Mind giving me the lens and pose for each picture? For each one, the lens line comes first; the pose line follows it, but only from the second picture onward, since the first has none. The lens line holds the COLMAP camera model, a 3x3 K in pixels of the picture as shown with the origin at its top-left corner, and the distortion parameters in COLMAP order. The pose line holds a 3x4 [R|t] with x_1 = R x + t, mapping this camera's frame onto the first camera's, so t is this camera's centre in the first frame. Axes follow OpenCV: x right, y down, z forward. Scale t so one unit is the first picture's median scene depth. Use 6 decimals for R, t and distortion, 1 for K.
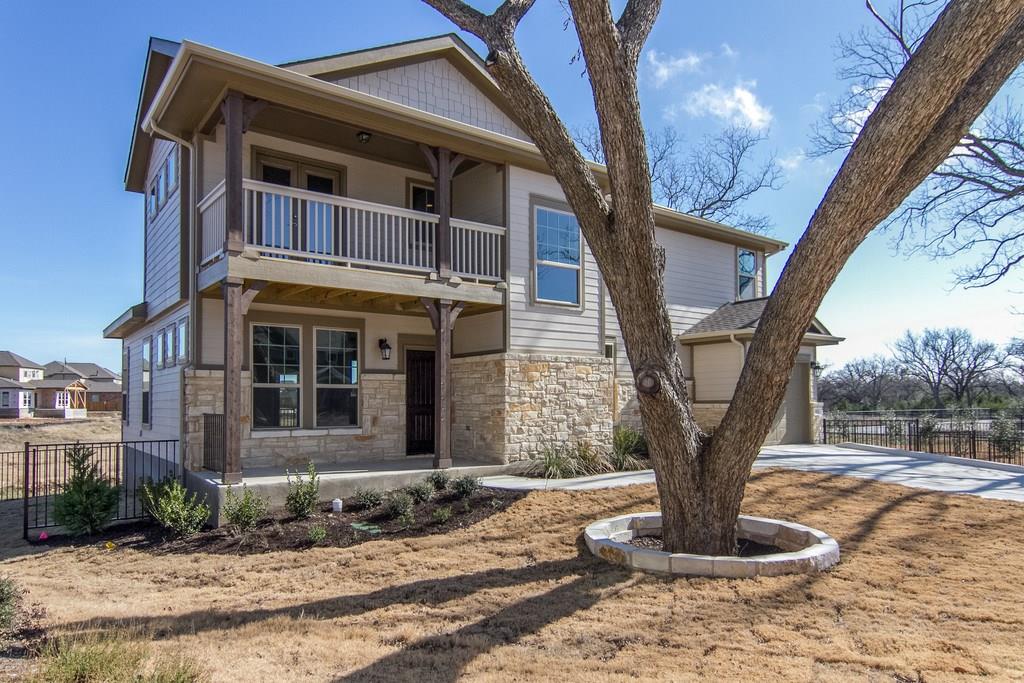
lens RADIAL K [[646.5, 0, 516.5], [0, 646.5, 394.1], [0, 0, 1]] dist [0.001746, 0.000601]
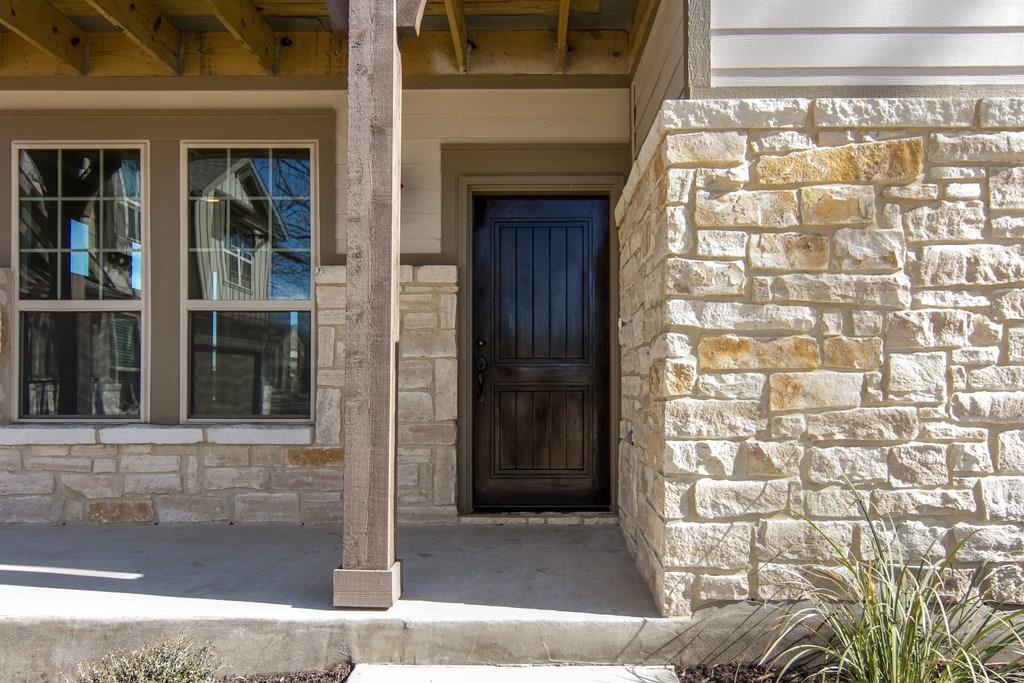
lens RADIAL K [[783.9, 0, 536.1], [0, 783.9, 379.3], [0, 0, 1]] dist [0.002246, 0.001147]
pose [[0.786633, -0.005217, -0.617398, 0.107374], [0.005778, 0.999983, -0.001088, 0.029030], [0.617393, -0.002712, 0.786650, 0.745802]]
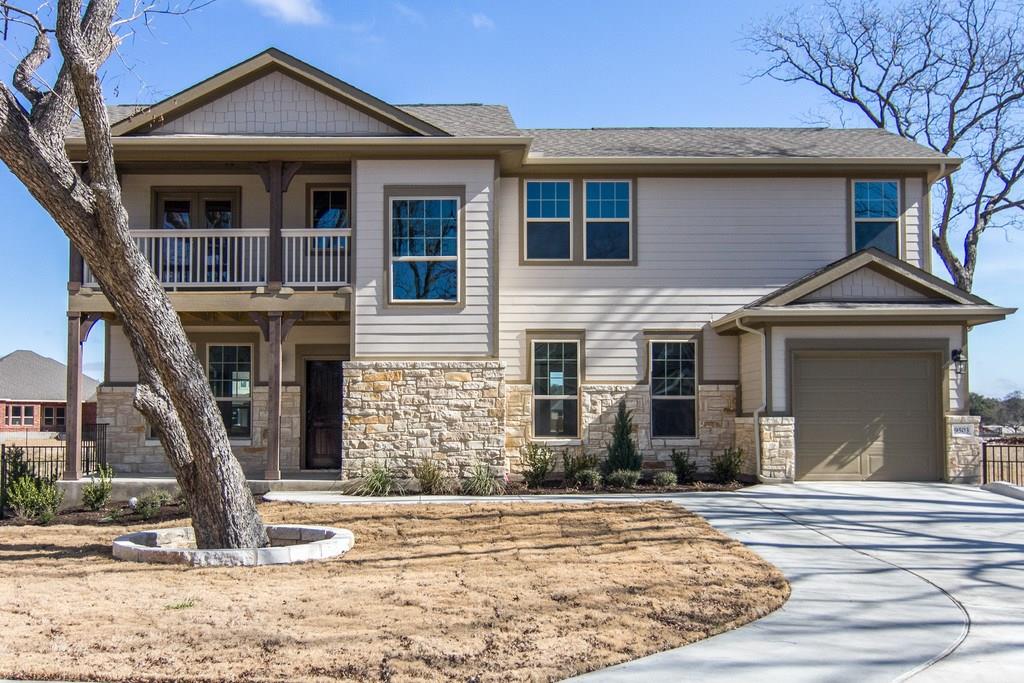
lens RADIAL K [[963.5, 0, 482.9], [0, 963.5, 398.8], [0, 0, 1]] dist [0.003246, 0.000000]
pose [[0.807347, -0.010626, -0.589982, 0.951080], [0.004971, 0.999925, -0.011207, 0.006807], [0.590057, 0.006115, 0.807339, -0.013577]]
